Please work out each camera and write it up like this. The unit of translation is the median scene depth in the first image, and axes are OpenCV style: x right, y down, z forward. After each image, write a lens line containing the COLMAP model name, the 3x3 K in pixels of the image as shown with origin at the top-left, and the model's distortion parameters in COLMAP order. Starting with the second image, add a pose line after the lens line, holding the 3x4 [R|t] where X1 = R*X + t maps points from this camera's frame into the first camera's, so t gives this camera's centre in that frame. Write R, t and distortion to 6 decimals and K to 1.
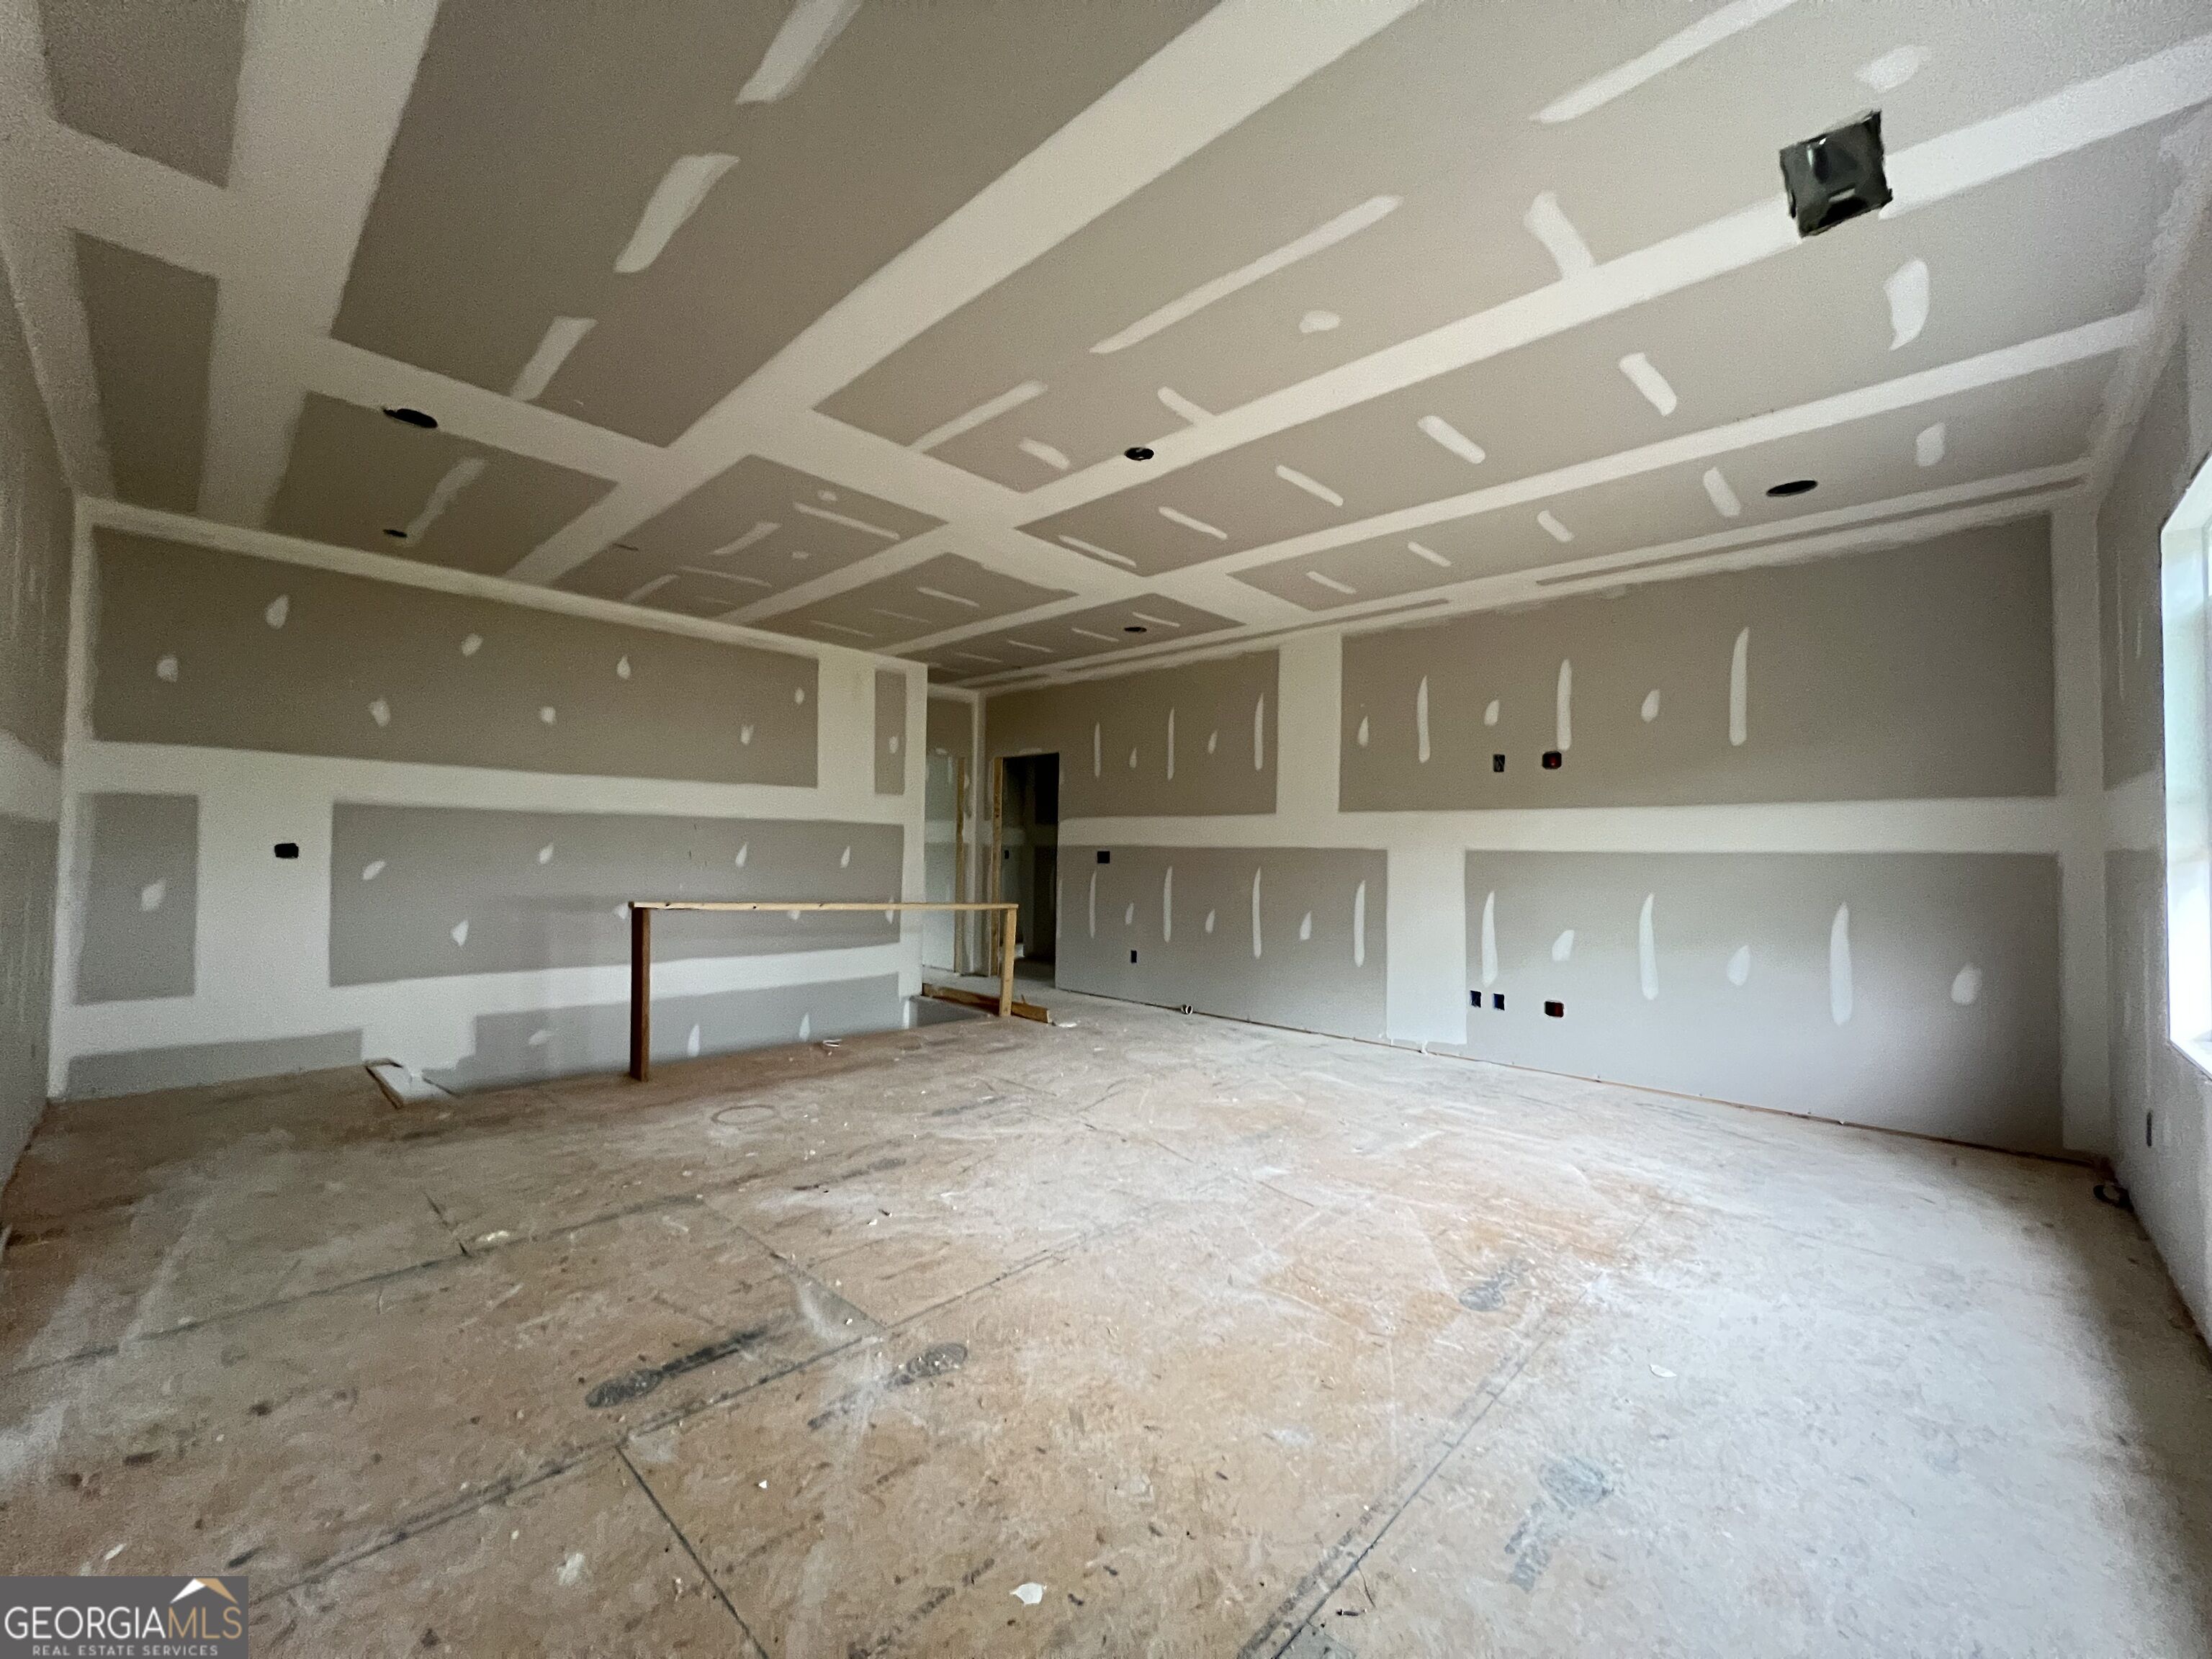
lens RADIAL K [[884.8, 0, 1097.7], [0, 884.8, 825.7], [0, 0, 1]] dist [0.000347, 0.000107]
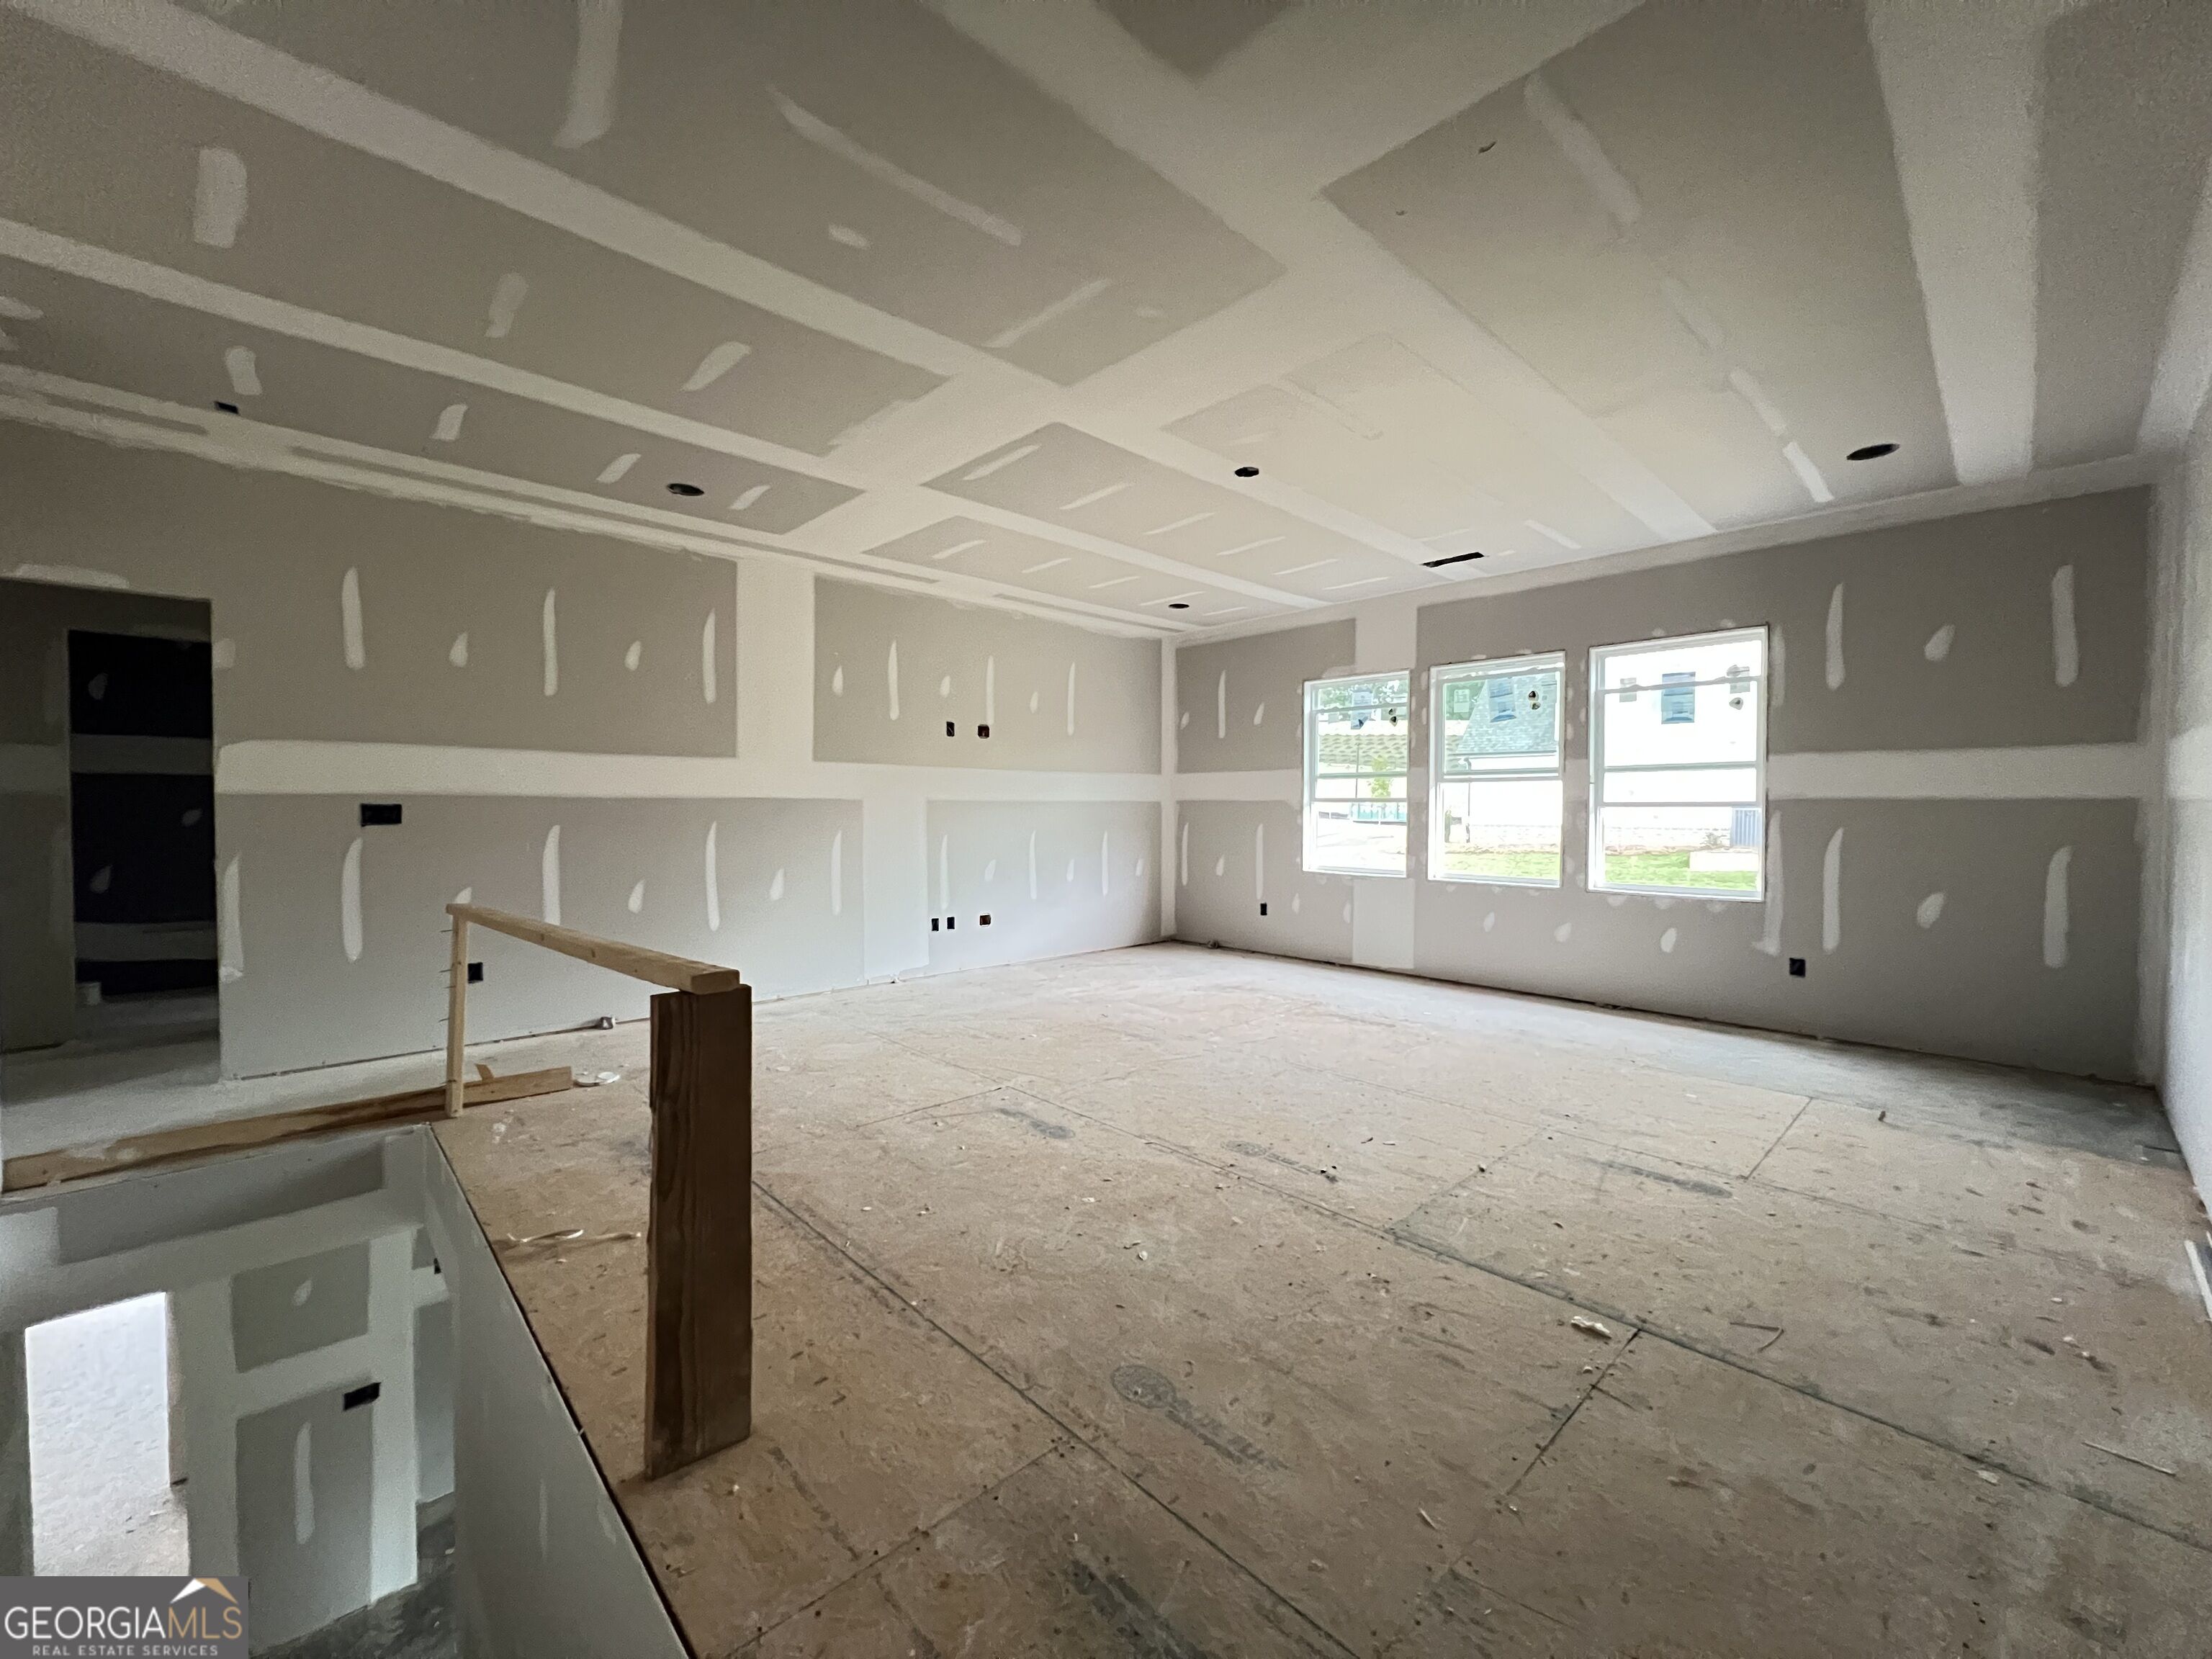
lens RADIAL K [[884.8, 0, 1097.7], [0, 884.8, 825.7], [0, 0, 1]] dist [0.000347, 0.000107]
pose [[0.059477, -0.036851, 0.997549, -0.757466], [-0.032919, 0.998702, 0.038856, 0.008481], [-0.997687, -0.035150, 0.058187, 0.725685]]
